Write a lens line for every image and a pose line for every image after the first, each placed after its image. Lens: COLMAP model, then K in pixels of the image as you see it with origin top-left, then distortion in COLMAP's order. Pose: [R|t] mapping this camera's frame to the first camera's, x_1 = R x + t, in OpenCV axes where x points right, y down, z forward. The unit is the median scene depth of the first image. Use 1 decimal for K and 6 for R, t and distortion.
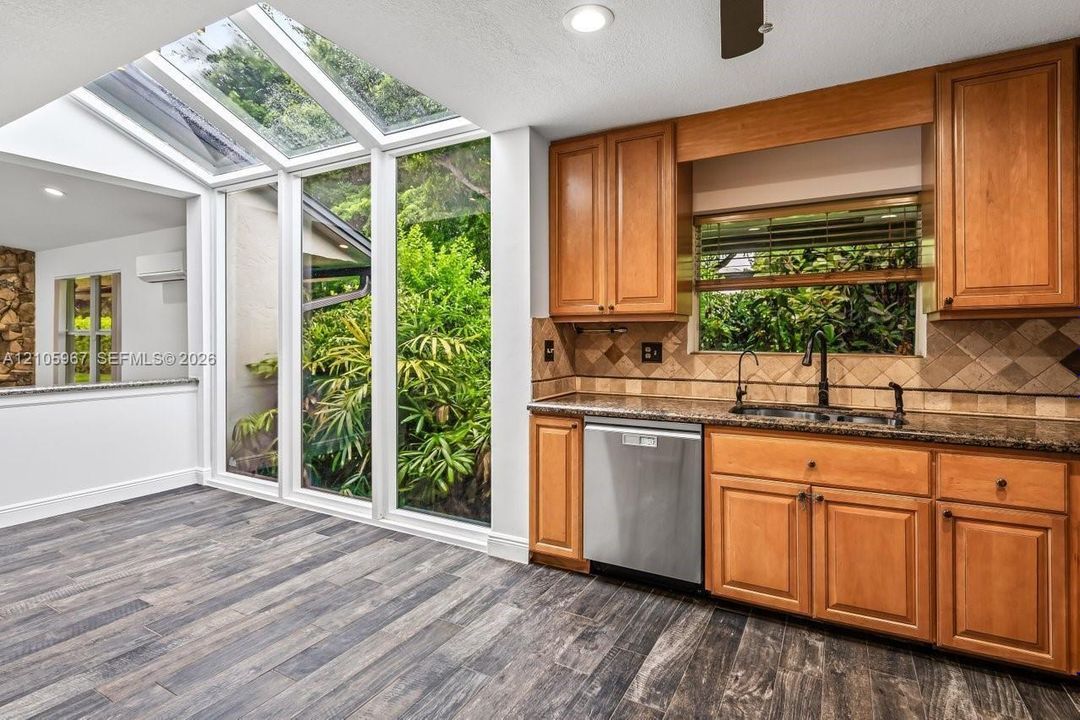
lens RADIAL K [[535.9, 0, 554.6], [0, 535.9, 309.0], [0, 0, 1]] dist [-0.002927, 0.001150]
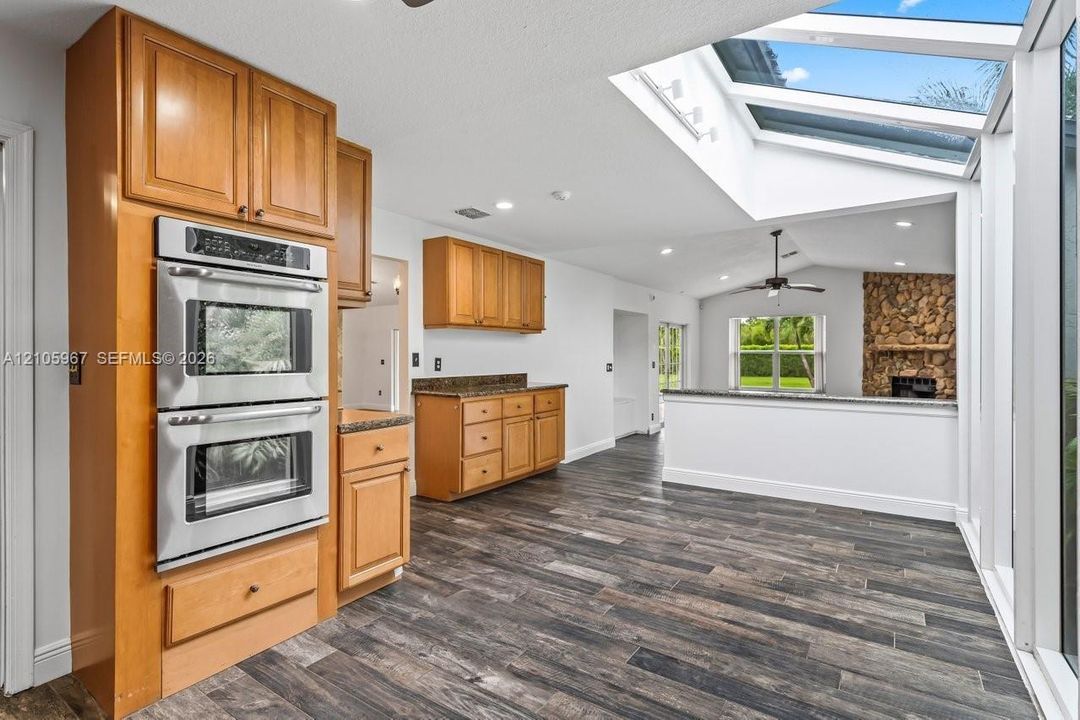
lens RADIAL K [[535.9, 0, 516.8], [0, 535.9, 360.0], [0, 0, 1]] dist [-0.002927, 0.001150]
pose [[-0.123960, 0.009549, -0.992241, 0.435642], [0.046456, 0.998913, 0.003810, 0.040691], [0.991199, -0.045623, -0.124269, 0.649195]]
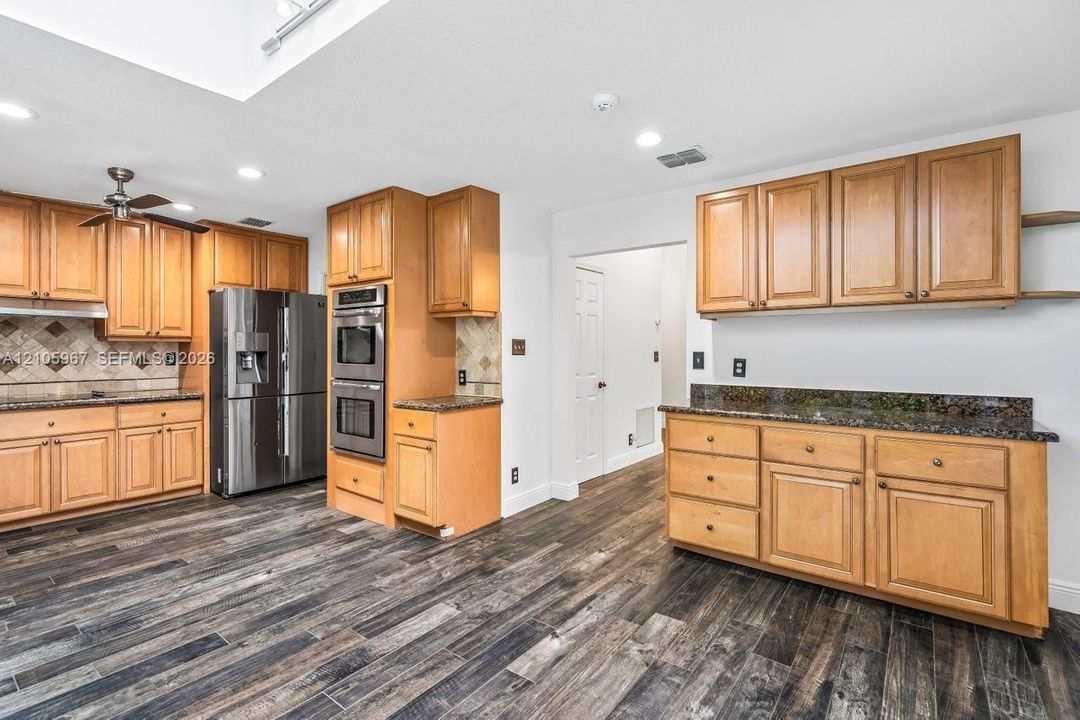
lens RADIAL K [[494.1, 0, 538.3], [0, 494.1, 355.1], [0, 0, 1]] dist [-0.006954, 0.002016]
pose [[-0.987759, -0.003270, 0.155950, -0.950447], [-0.009614, 0.999156, -0.039942, 0.070477], [-0.155688, -0.040952, -0.986957, 1.389878]]
